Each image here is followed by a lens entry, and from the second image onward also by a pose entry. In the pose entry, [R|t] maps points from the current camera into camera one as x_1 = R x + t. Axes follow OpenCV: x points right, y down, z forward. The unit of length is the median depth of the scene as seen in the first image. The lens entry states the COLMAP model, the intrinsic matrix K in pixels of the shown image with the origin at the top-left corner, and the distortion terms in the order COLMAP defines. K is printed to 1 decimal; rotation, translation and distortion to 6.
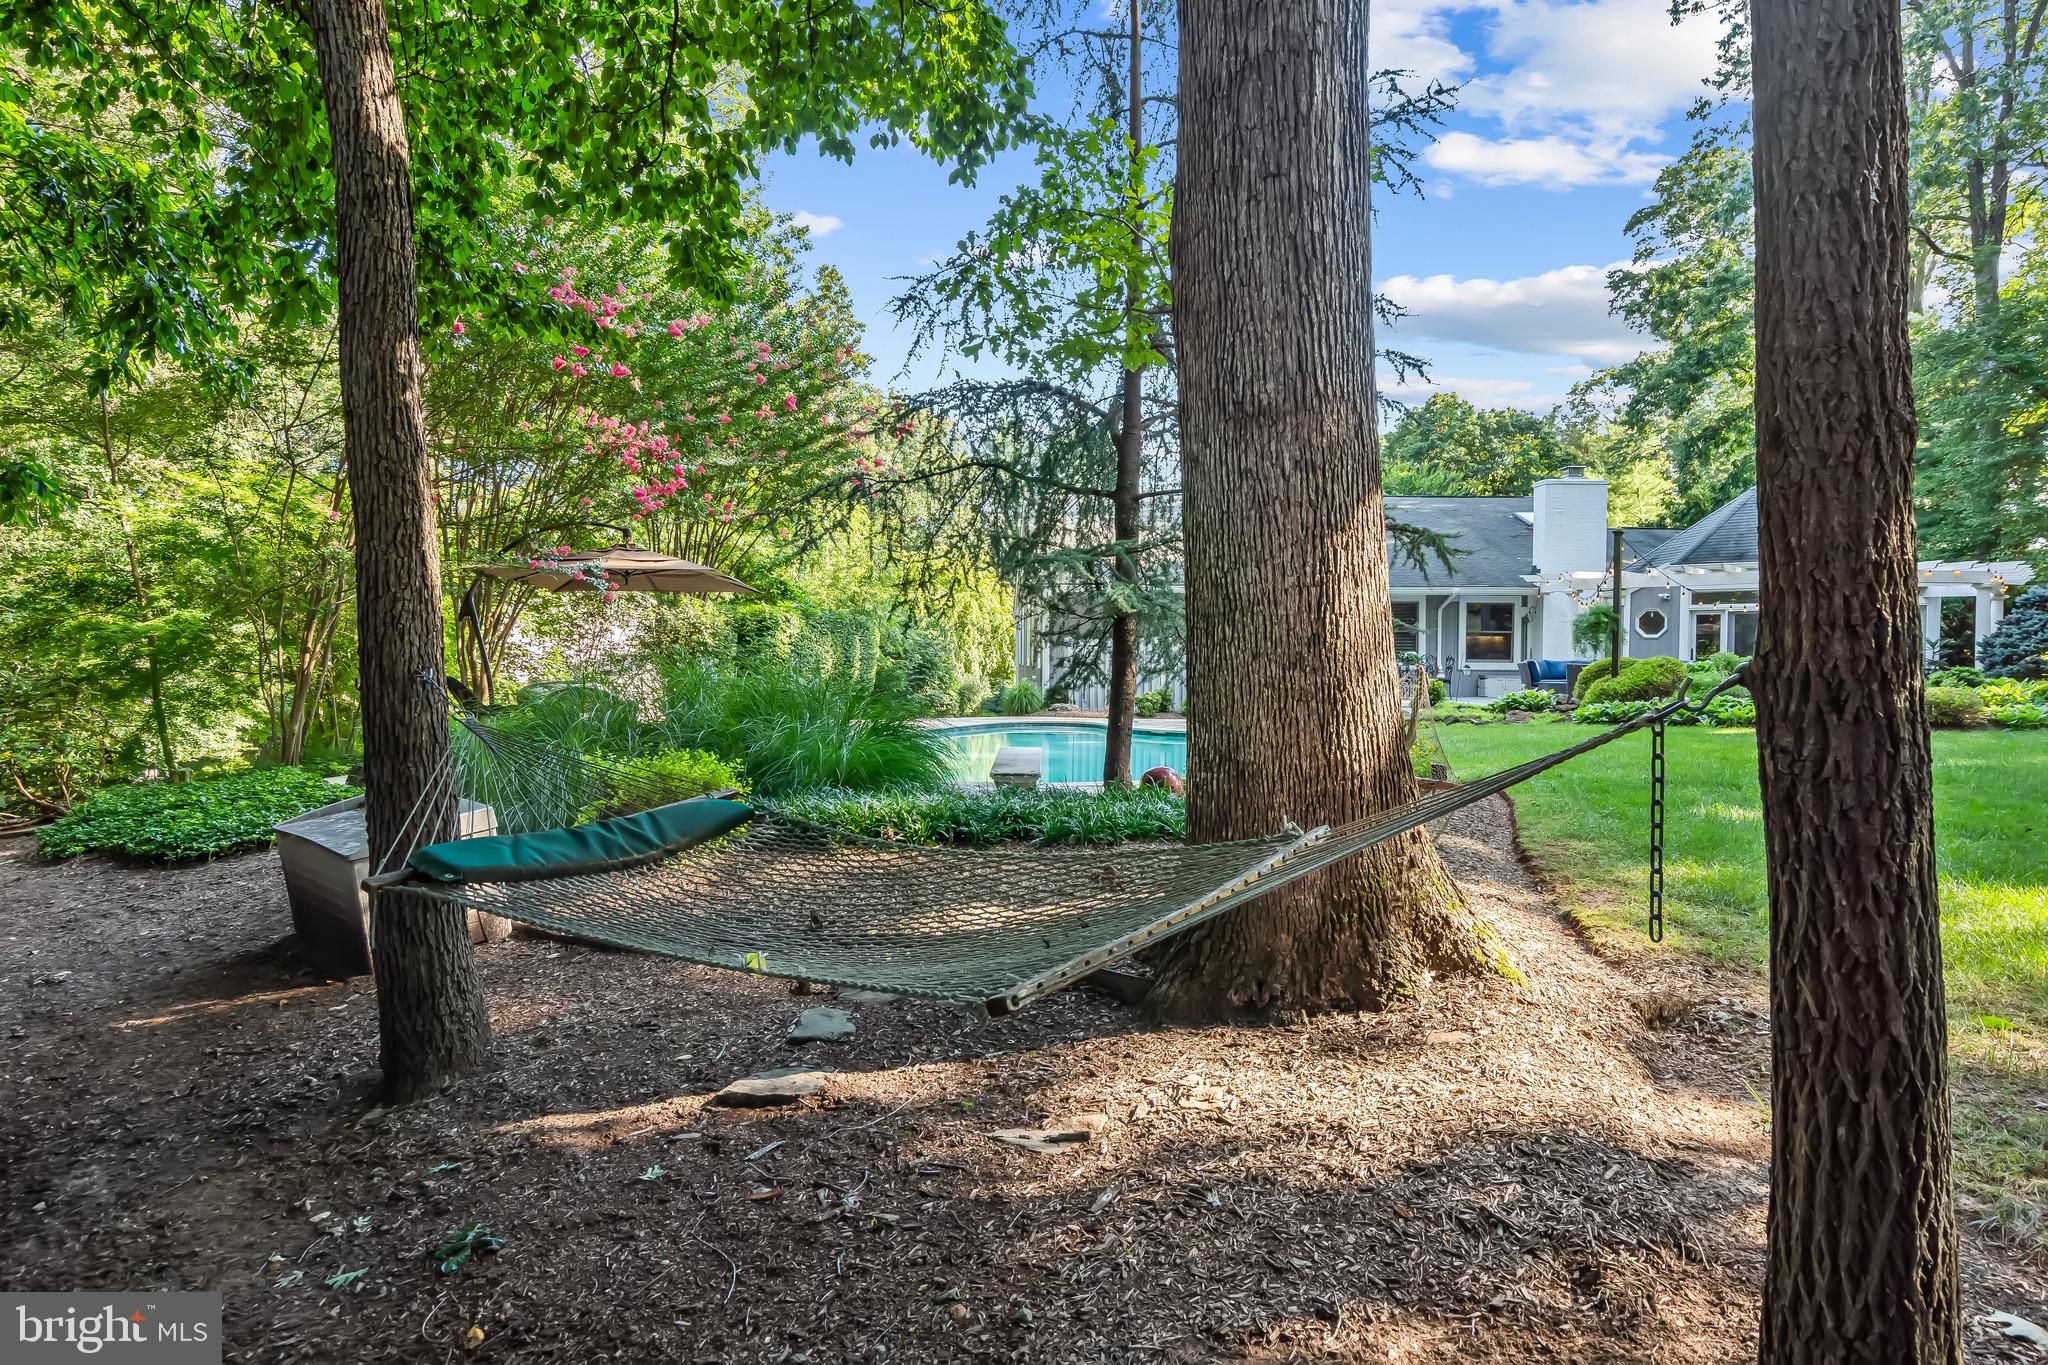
lens RADIAL K [[1257.5, 0, 1018.9], [0, 1257.5, 692.3], [0, 0, 1]] dist [0.027303, 0.000518]
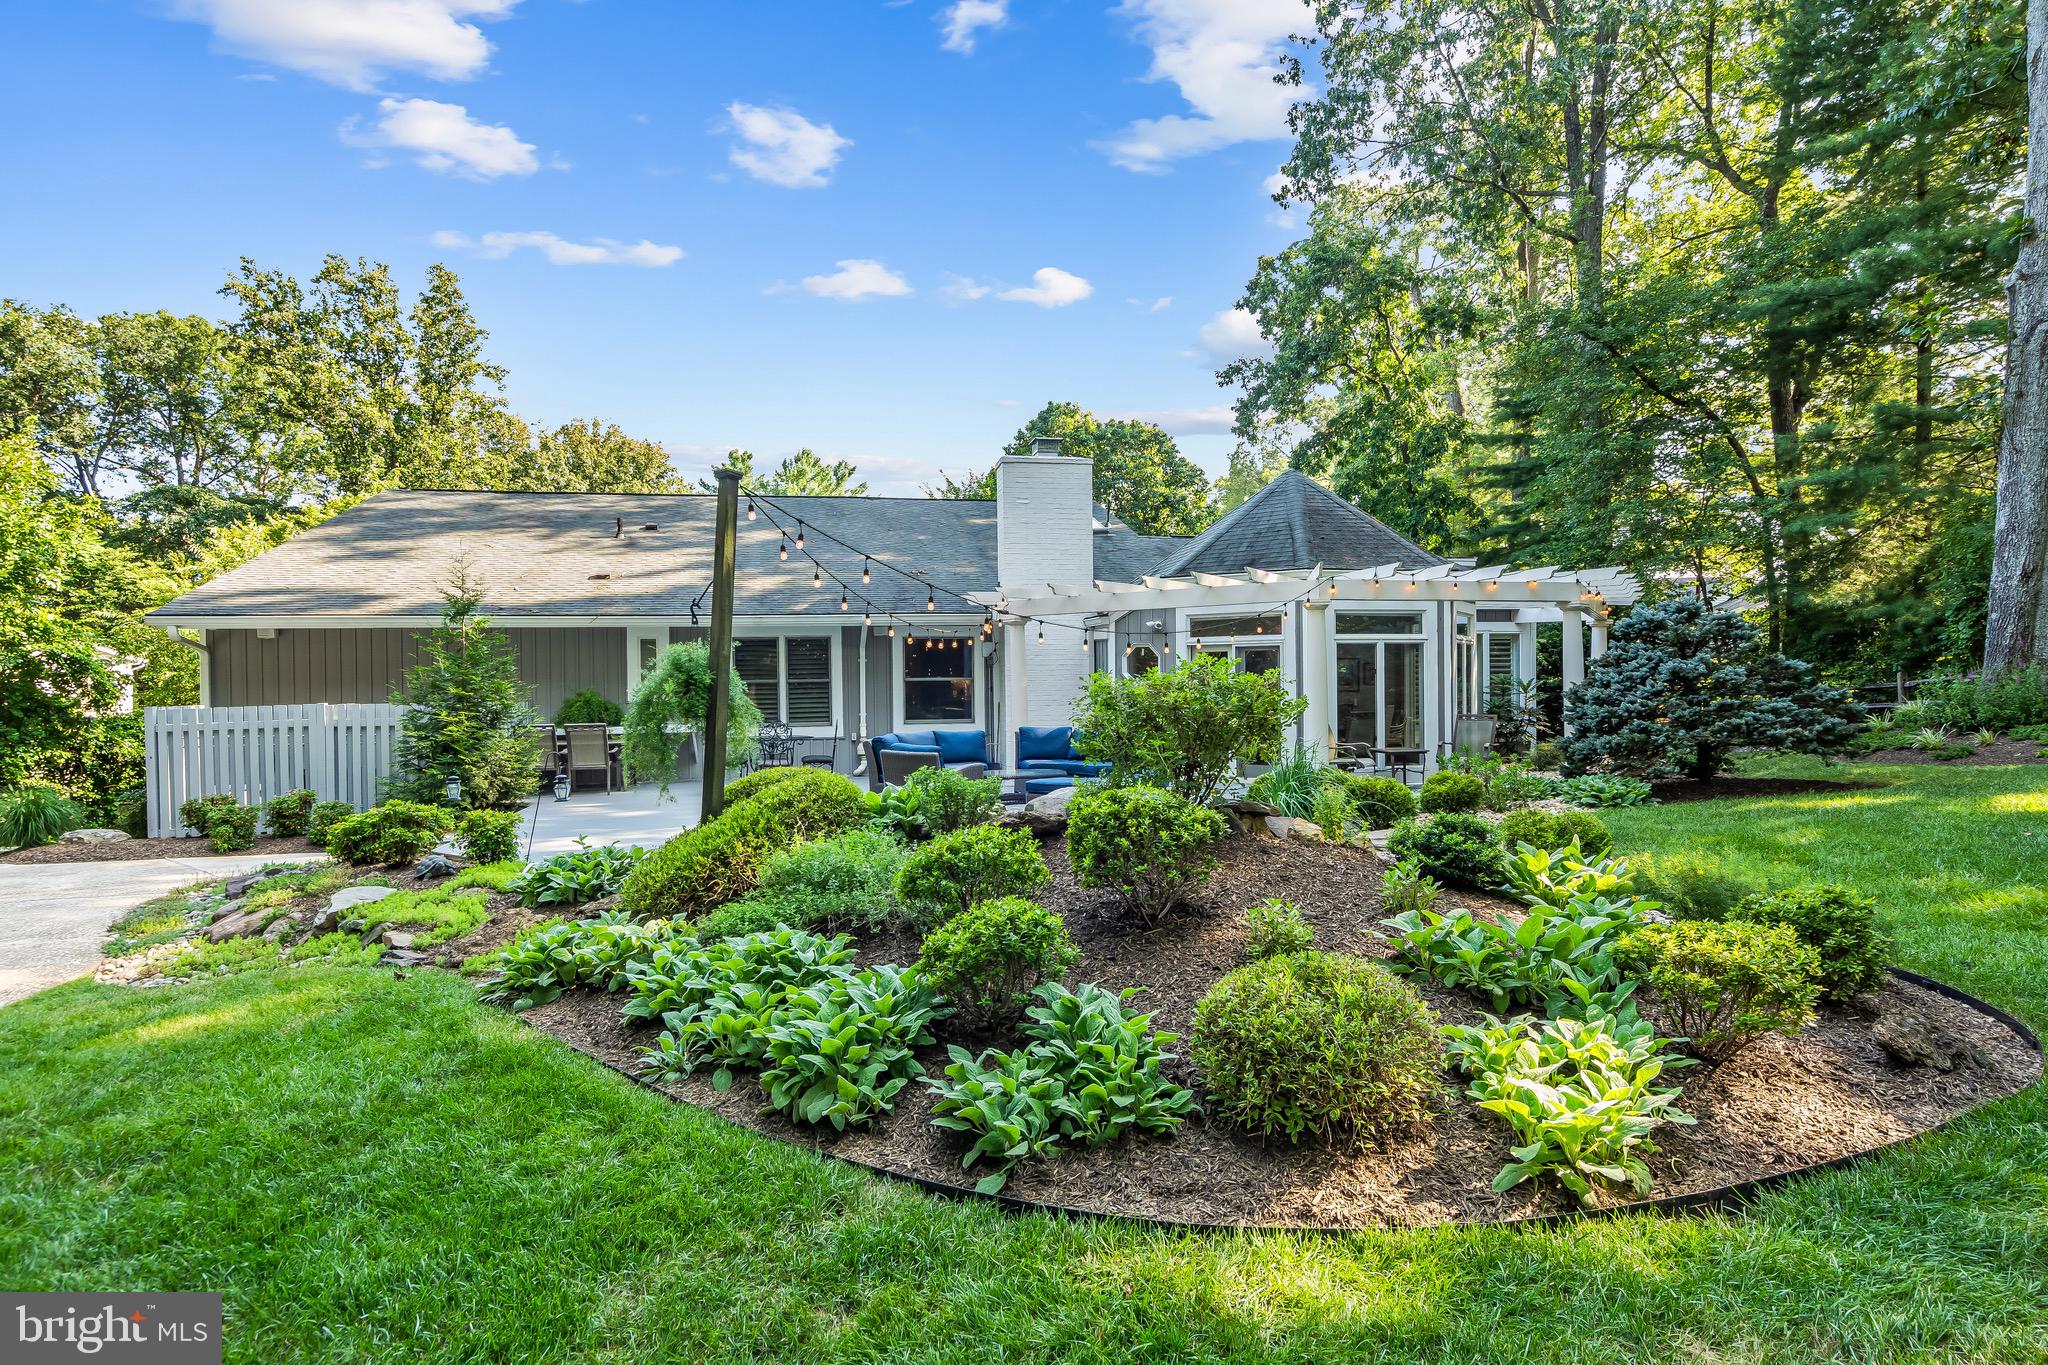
lens RADIAL K [[1096.1, 0, 1021.1], [0, 1096.1, 694.4], [0, 0, 1]] dist [0.005048, 0.000446]
pose [[0.989135, -0.019638, 0.145694, 0.355125], [0.021805, 0.999674, -0.013293, -0.033057], [-0.145385, 0.016325, 0.989240, 0.438950]]
